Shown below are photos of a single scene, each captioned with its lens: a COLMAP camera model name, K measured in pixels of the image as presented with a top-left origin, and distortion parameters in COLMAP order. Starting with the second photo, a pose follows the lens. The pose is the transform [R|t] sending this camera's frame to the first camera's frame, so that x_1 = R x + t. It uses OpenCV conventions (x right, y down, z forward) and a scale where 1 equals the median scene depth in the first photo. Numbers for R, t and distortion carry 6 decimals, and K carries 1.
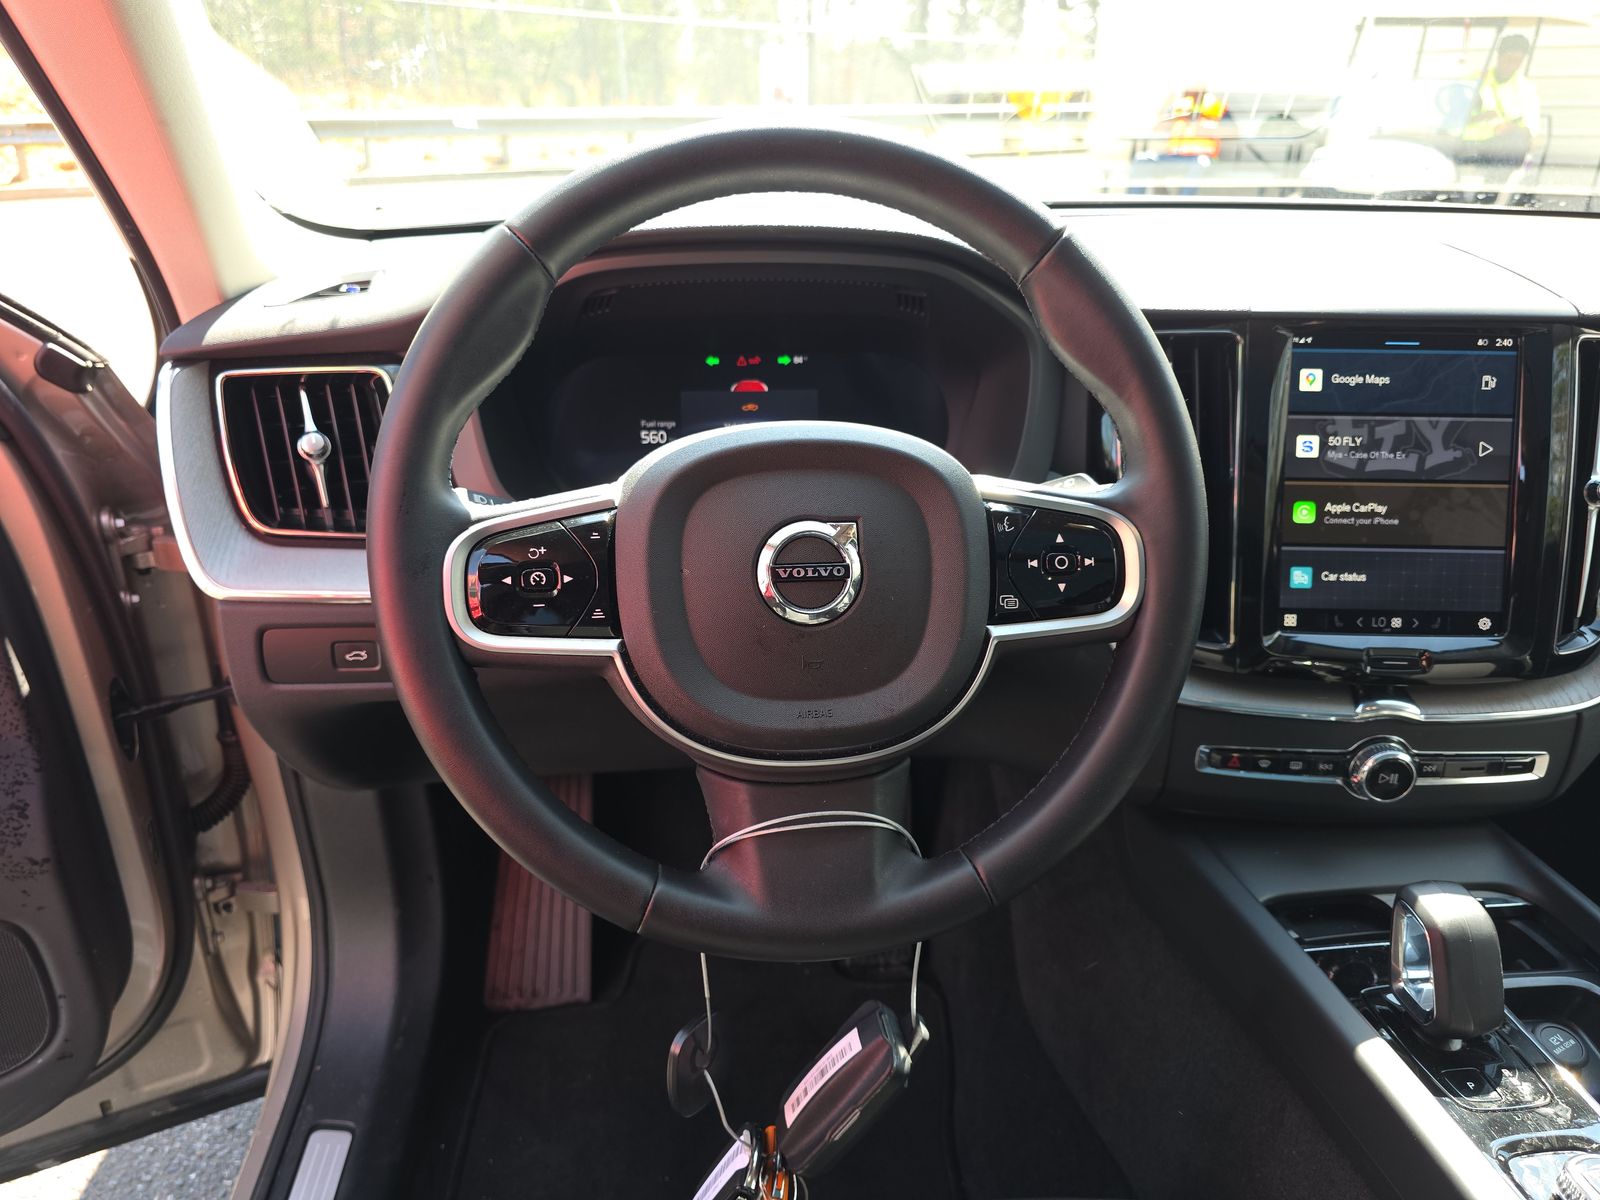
lens RADIAL K [[1095.3, 0, 800.0], [0, 1095.3, 600.0], [0, 0, 1]] dist [0.041075, -0.063859]
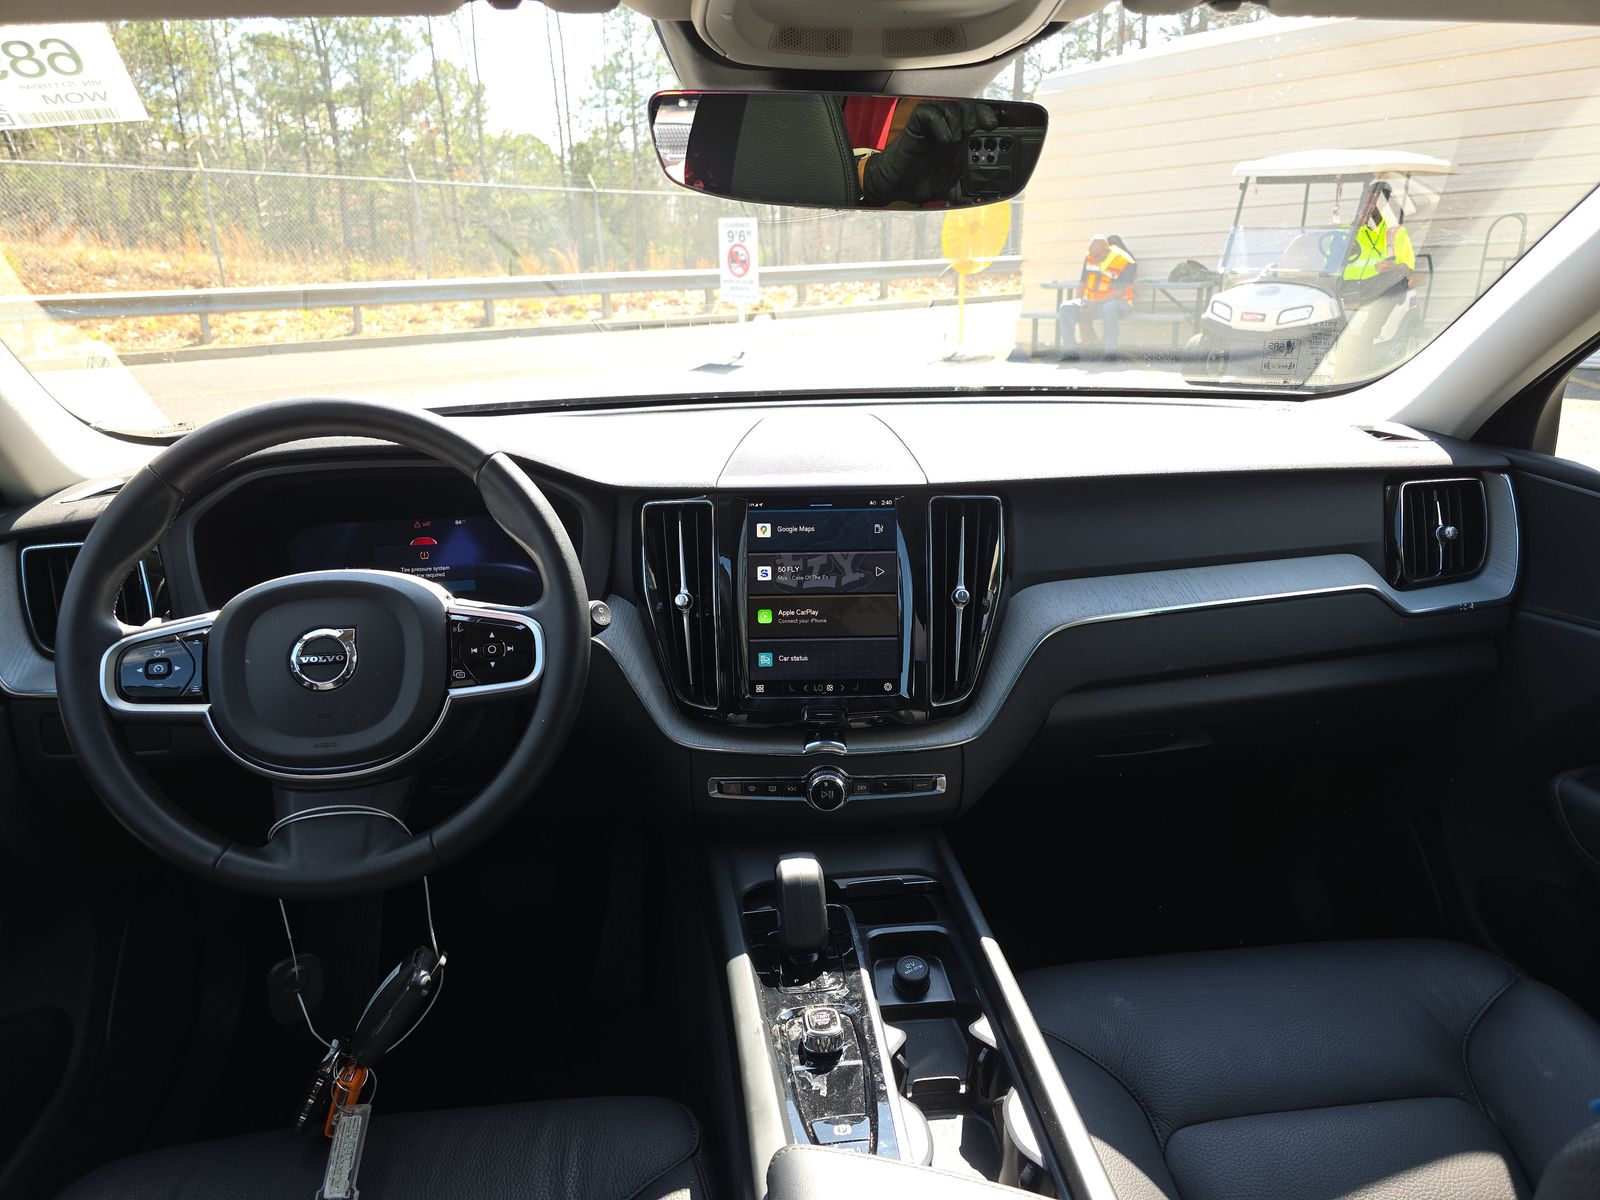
lens RADIAL K [[1048.3, 0, 800.0], [0, 1048.3, 600.0], [0, 0, 1]] dist [0.106541, -0.168873]
pose [[0.999360, -0.030777, 0.018227, 0.484851], [0.032656, 0.992961, -0.113851, 0.063863], [-0.014594, 0.114373, 0.993331, -0.436188]]
